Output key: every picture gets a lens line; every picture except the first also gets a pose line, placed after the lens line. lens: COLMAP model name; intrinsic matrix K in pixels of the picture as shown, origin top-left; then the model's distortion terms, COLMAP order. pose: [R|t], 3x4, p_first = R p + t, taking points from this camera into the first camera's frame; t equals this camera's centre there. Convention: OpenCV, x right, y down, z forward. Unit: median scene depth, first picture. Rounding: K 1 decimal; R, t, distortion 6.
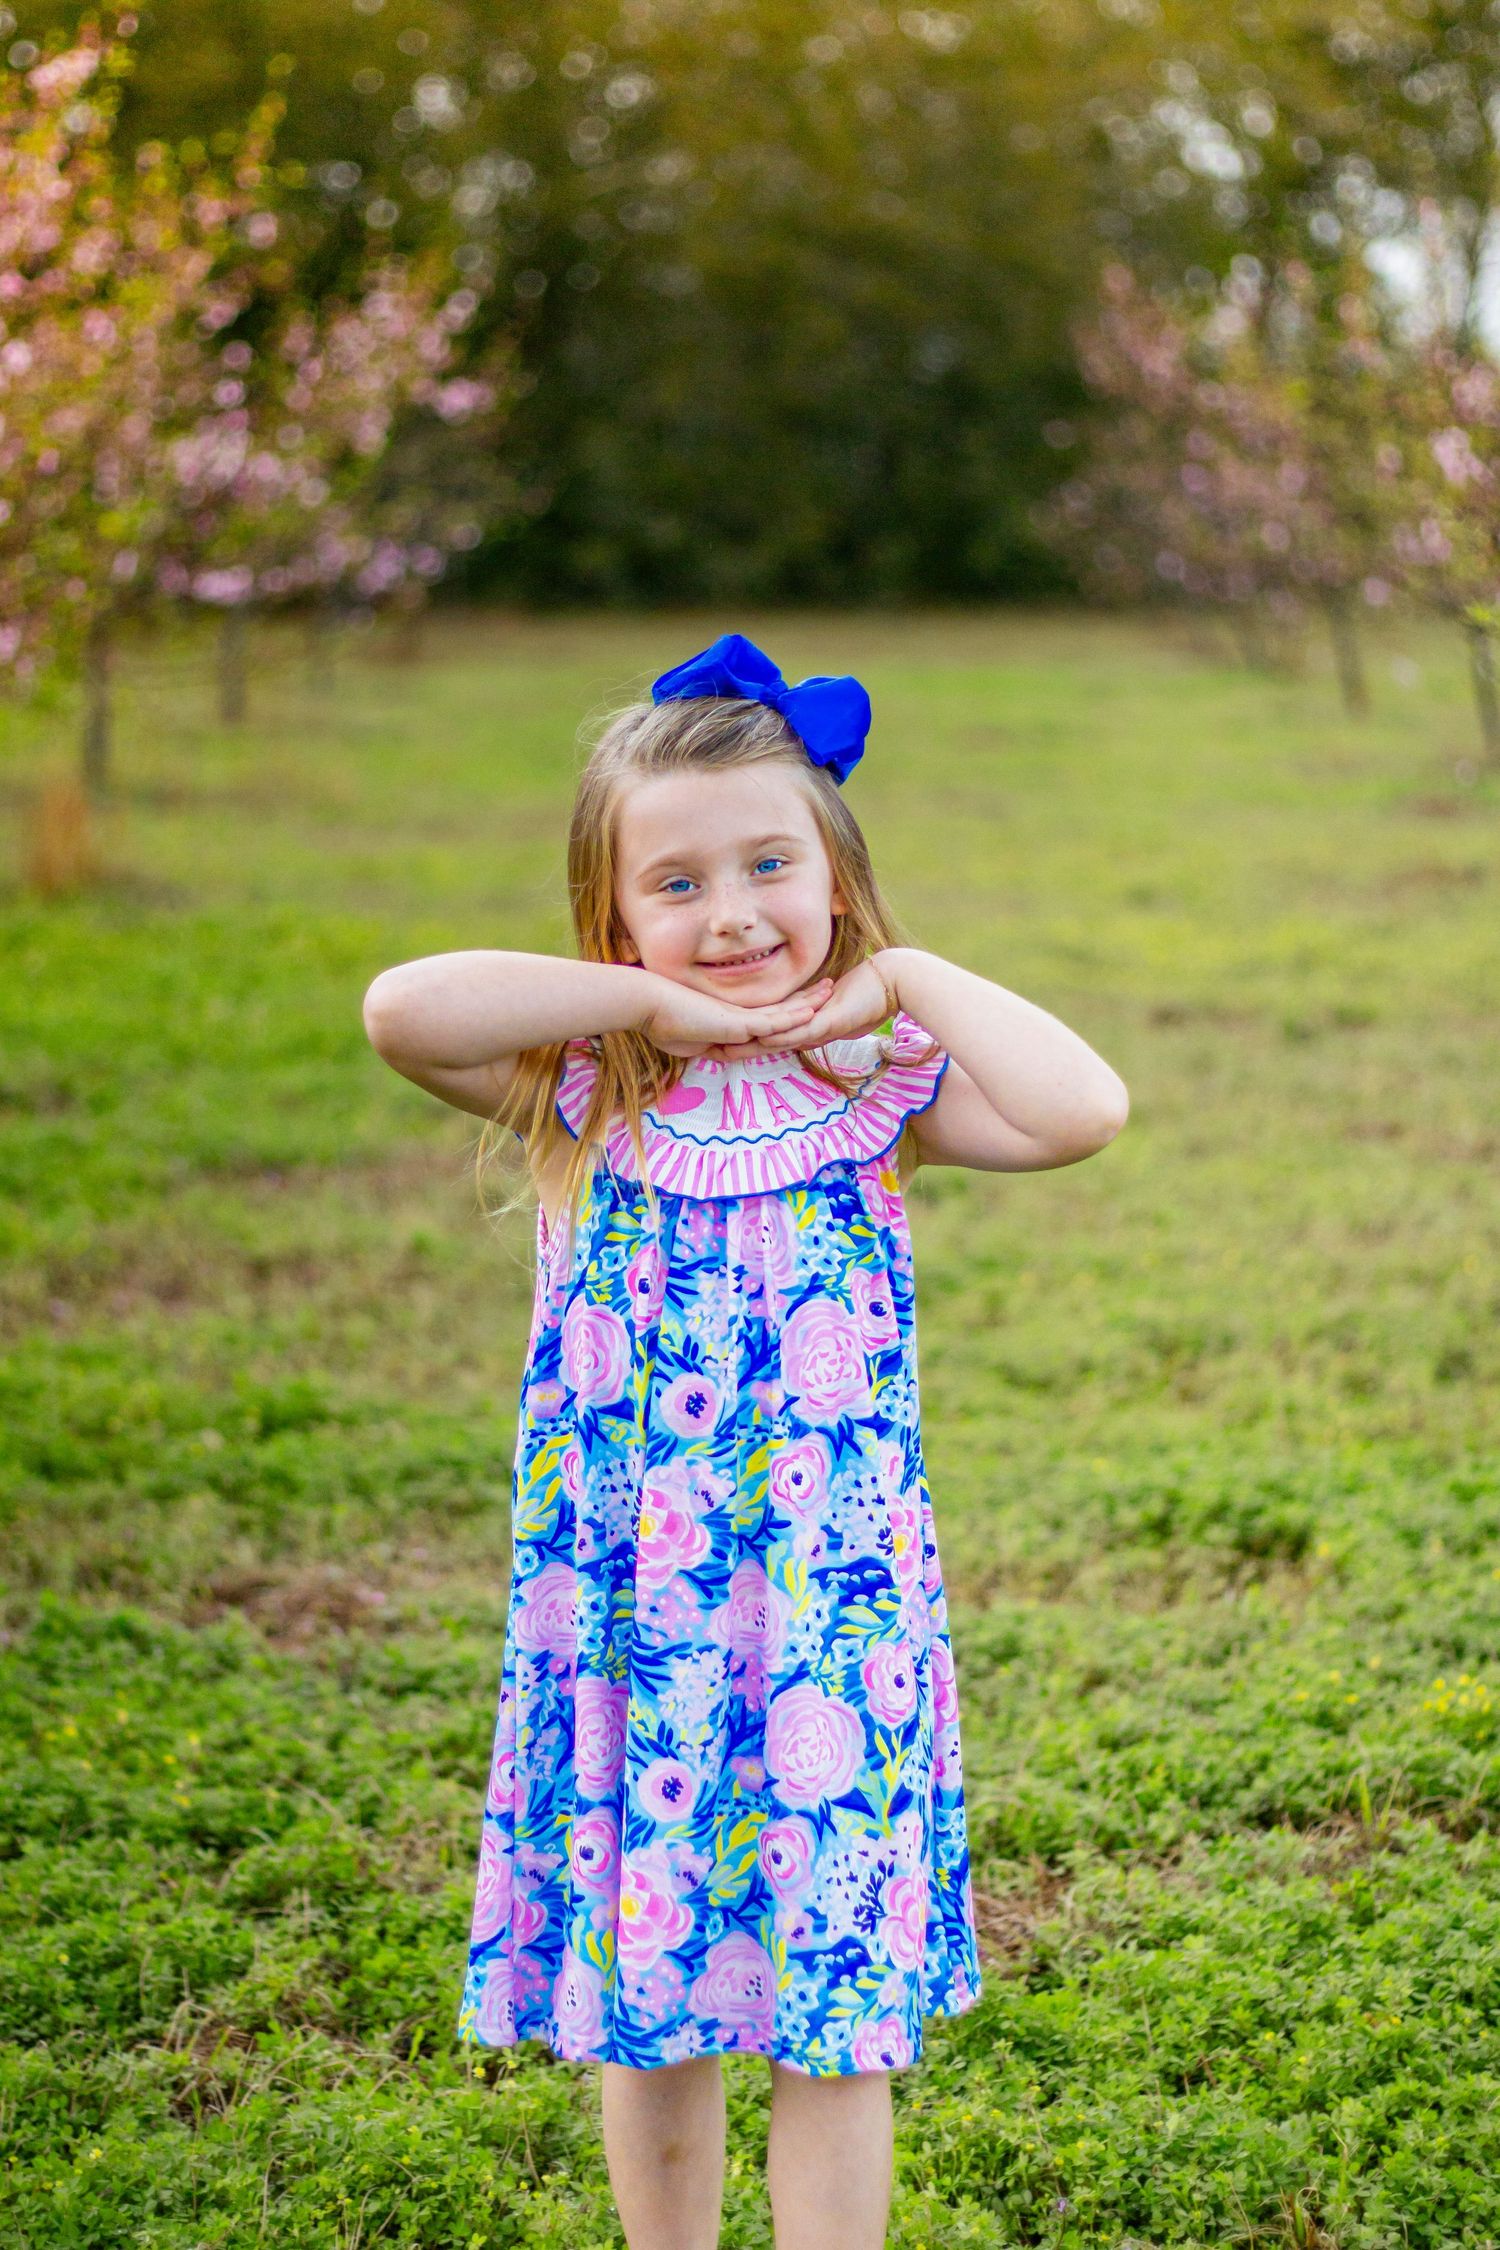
lens RADIAL K [[5109.0, 0, 750.0], [0, 5109.0, 1125.0], [0, 0, 1]] dist [-0.175978, 0.132613]
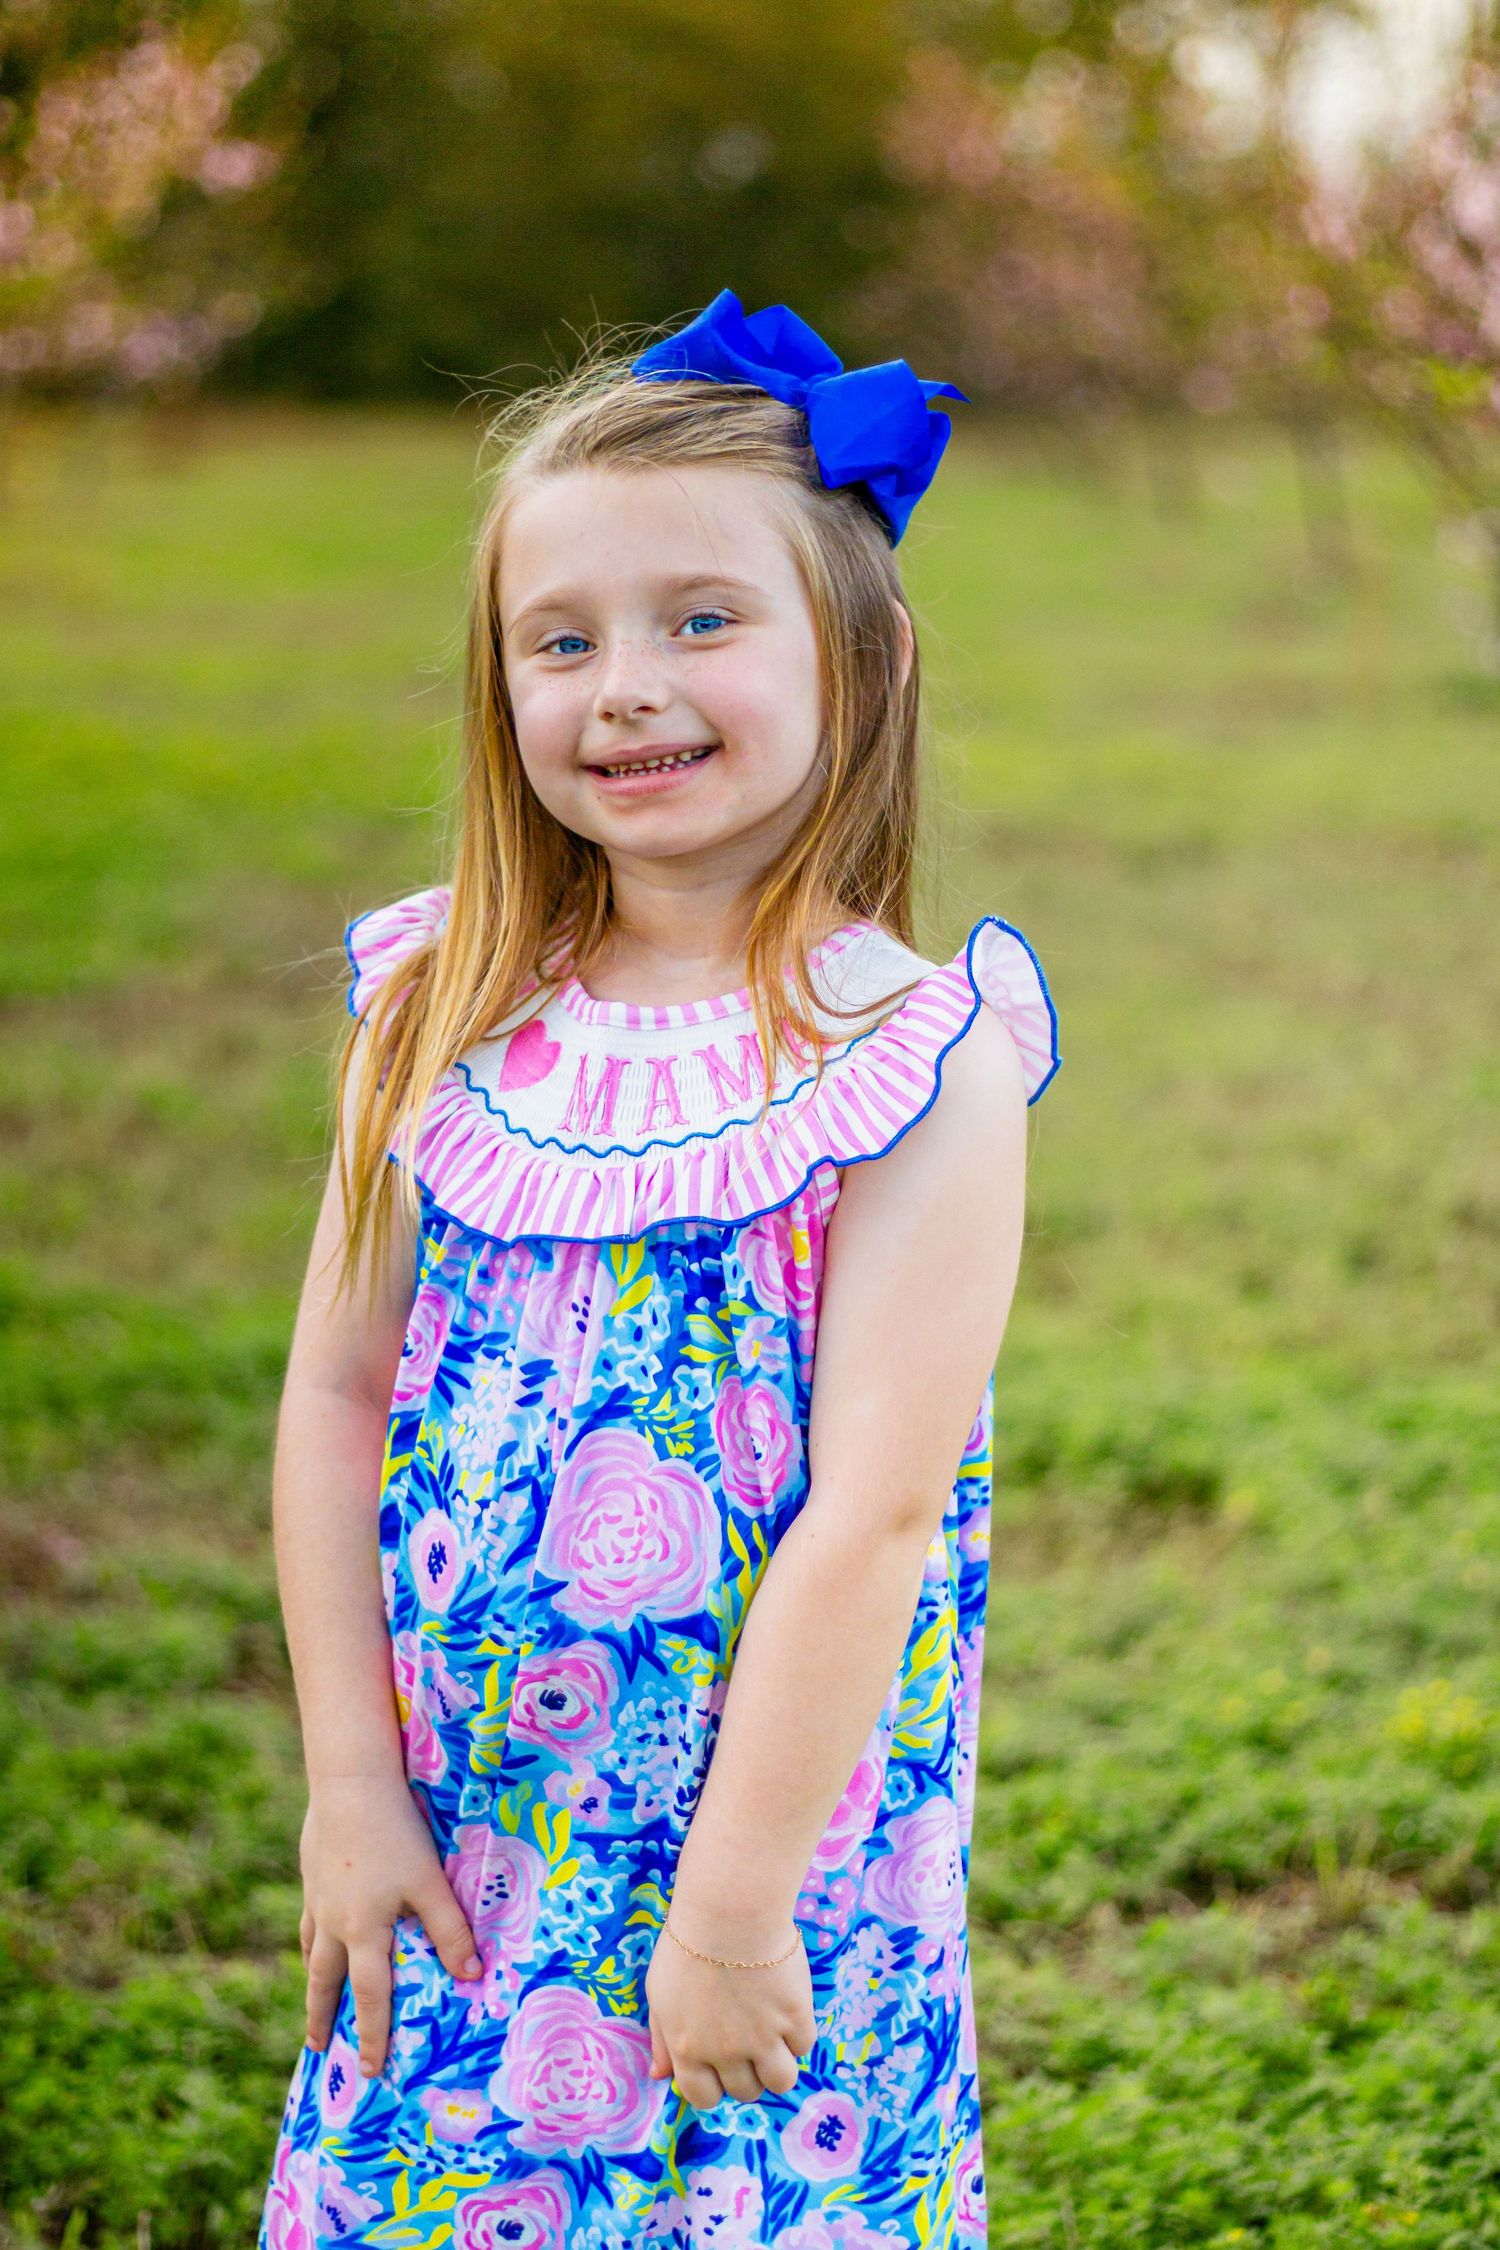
lens RADIAL K [[5109.0, 0, 750.0], [0, 5109.0, 1125.0], [0, 0, 1]] dist [-0.175978, 0.132613]
pose [[0.999038, 0.010423, 0.042588, -0.000477], [-0.011908, 0.999325, 0.034765, -0.003337], [-0.042197, -0.035238, 0.998488, 0.159639]]
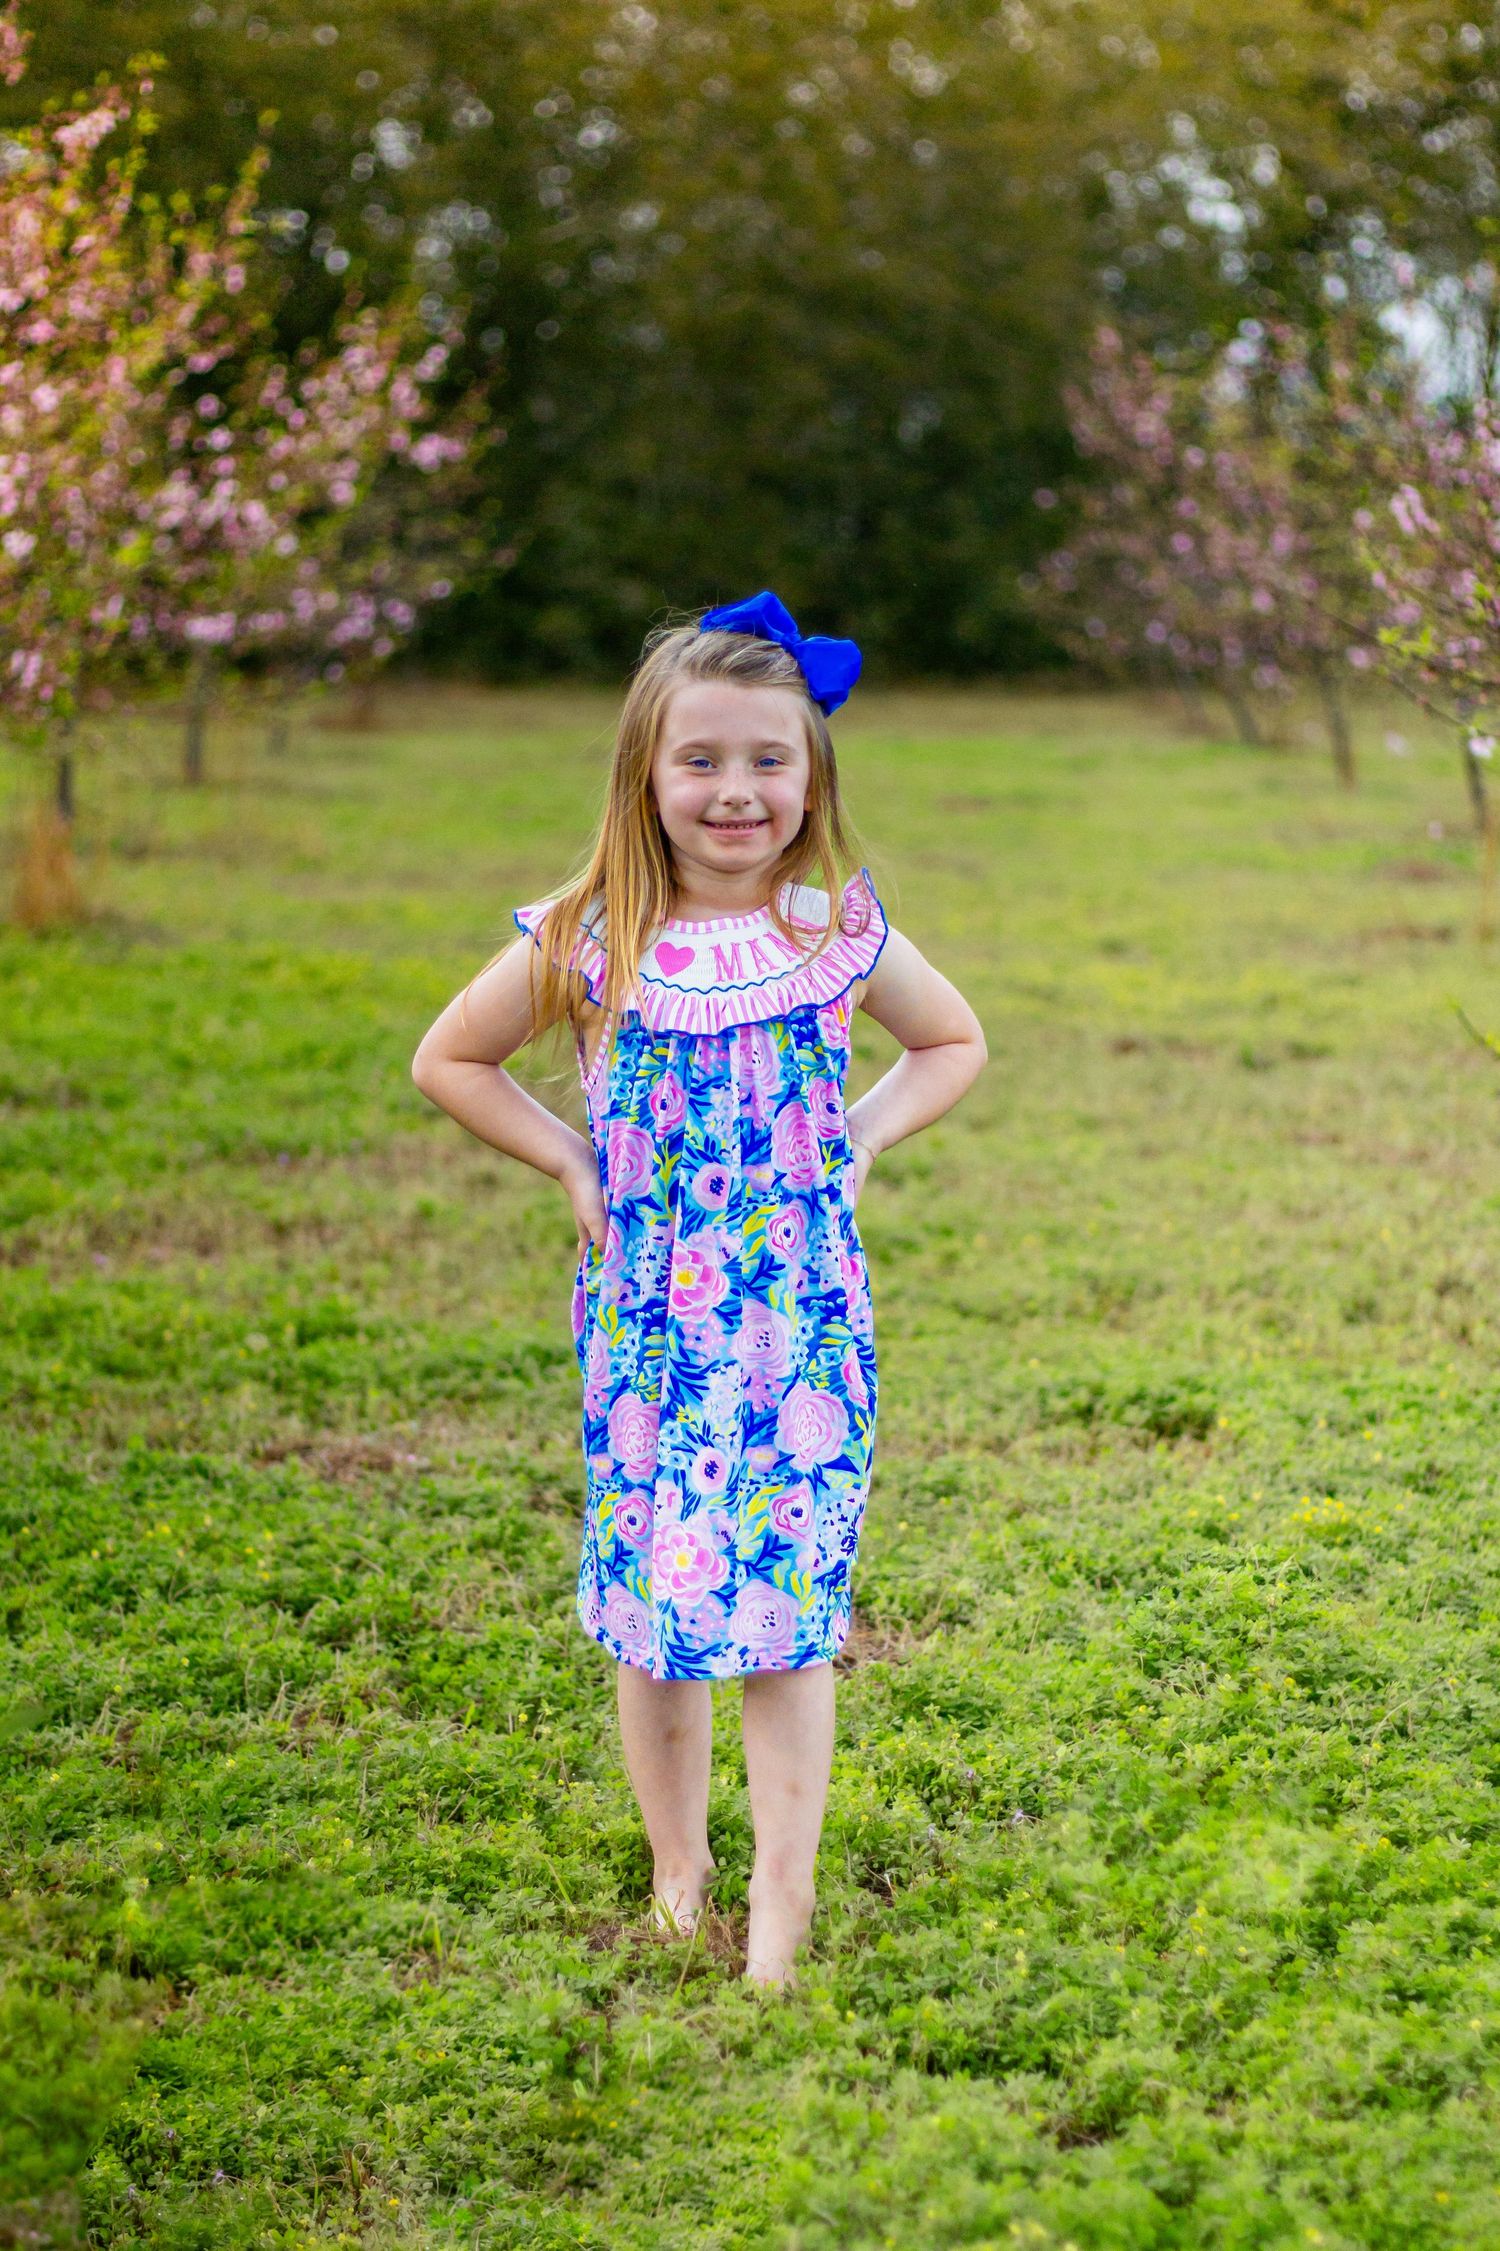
lens RADIAL K [[5674.6, 0, 750.0], [0, 5674.6, 1125.5], [0, 0, 1]] dist [-0.270313, -0.446559]
pose [[0.999952, 0.007411, 0.006348, -0.003461], [-0.007246, 0.999647, -0.025580, 0.040795], [-0.006536, 0.025533, 0.999653, -0.242675]]
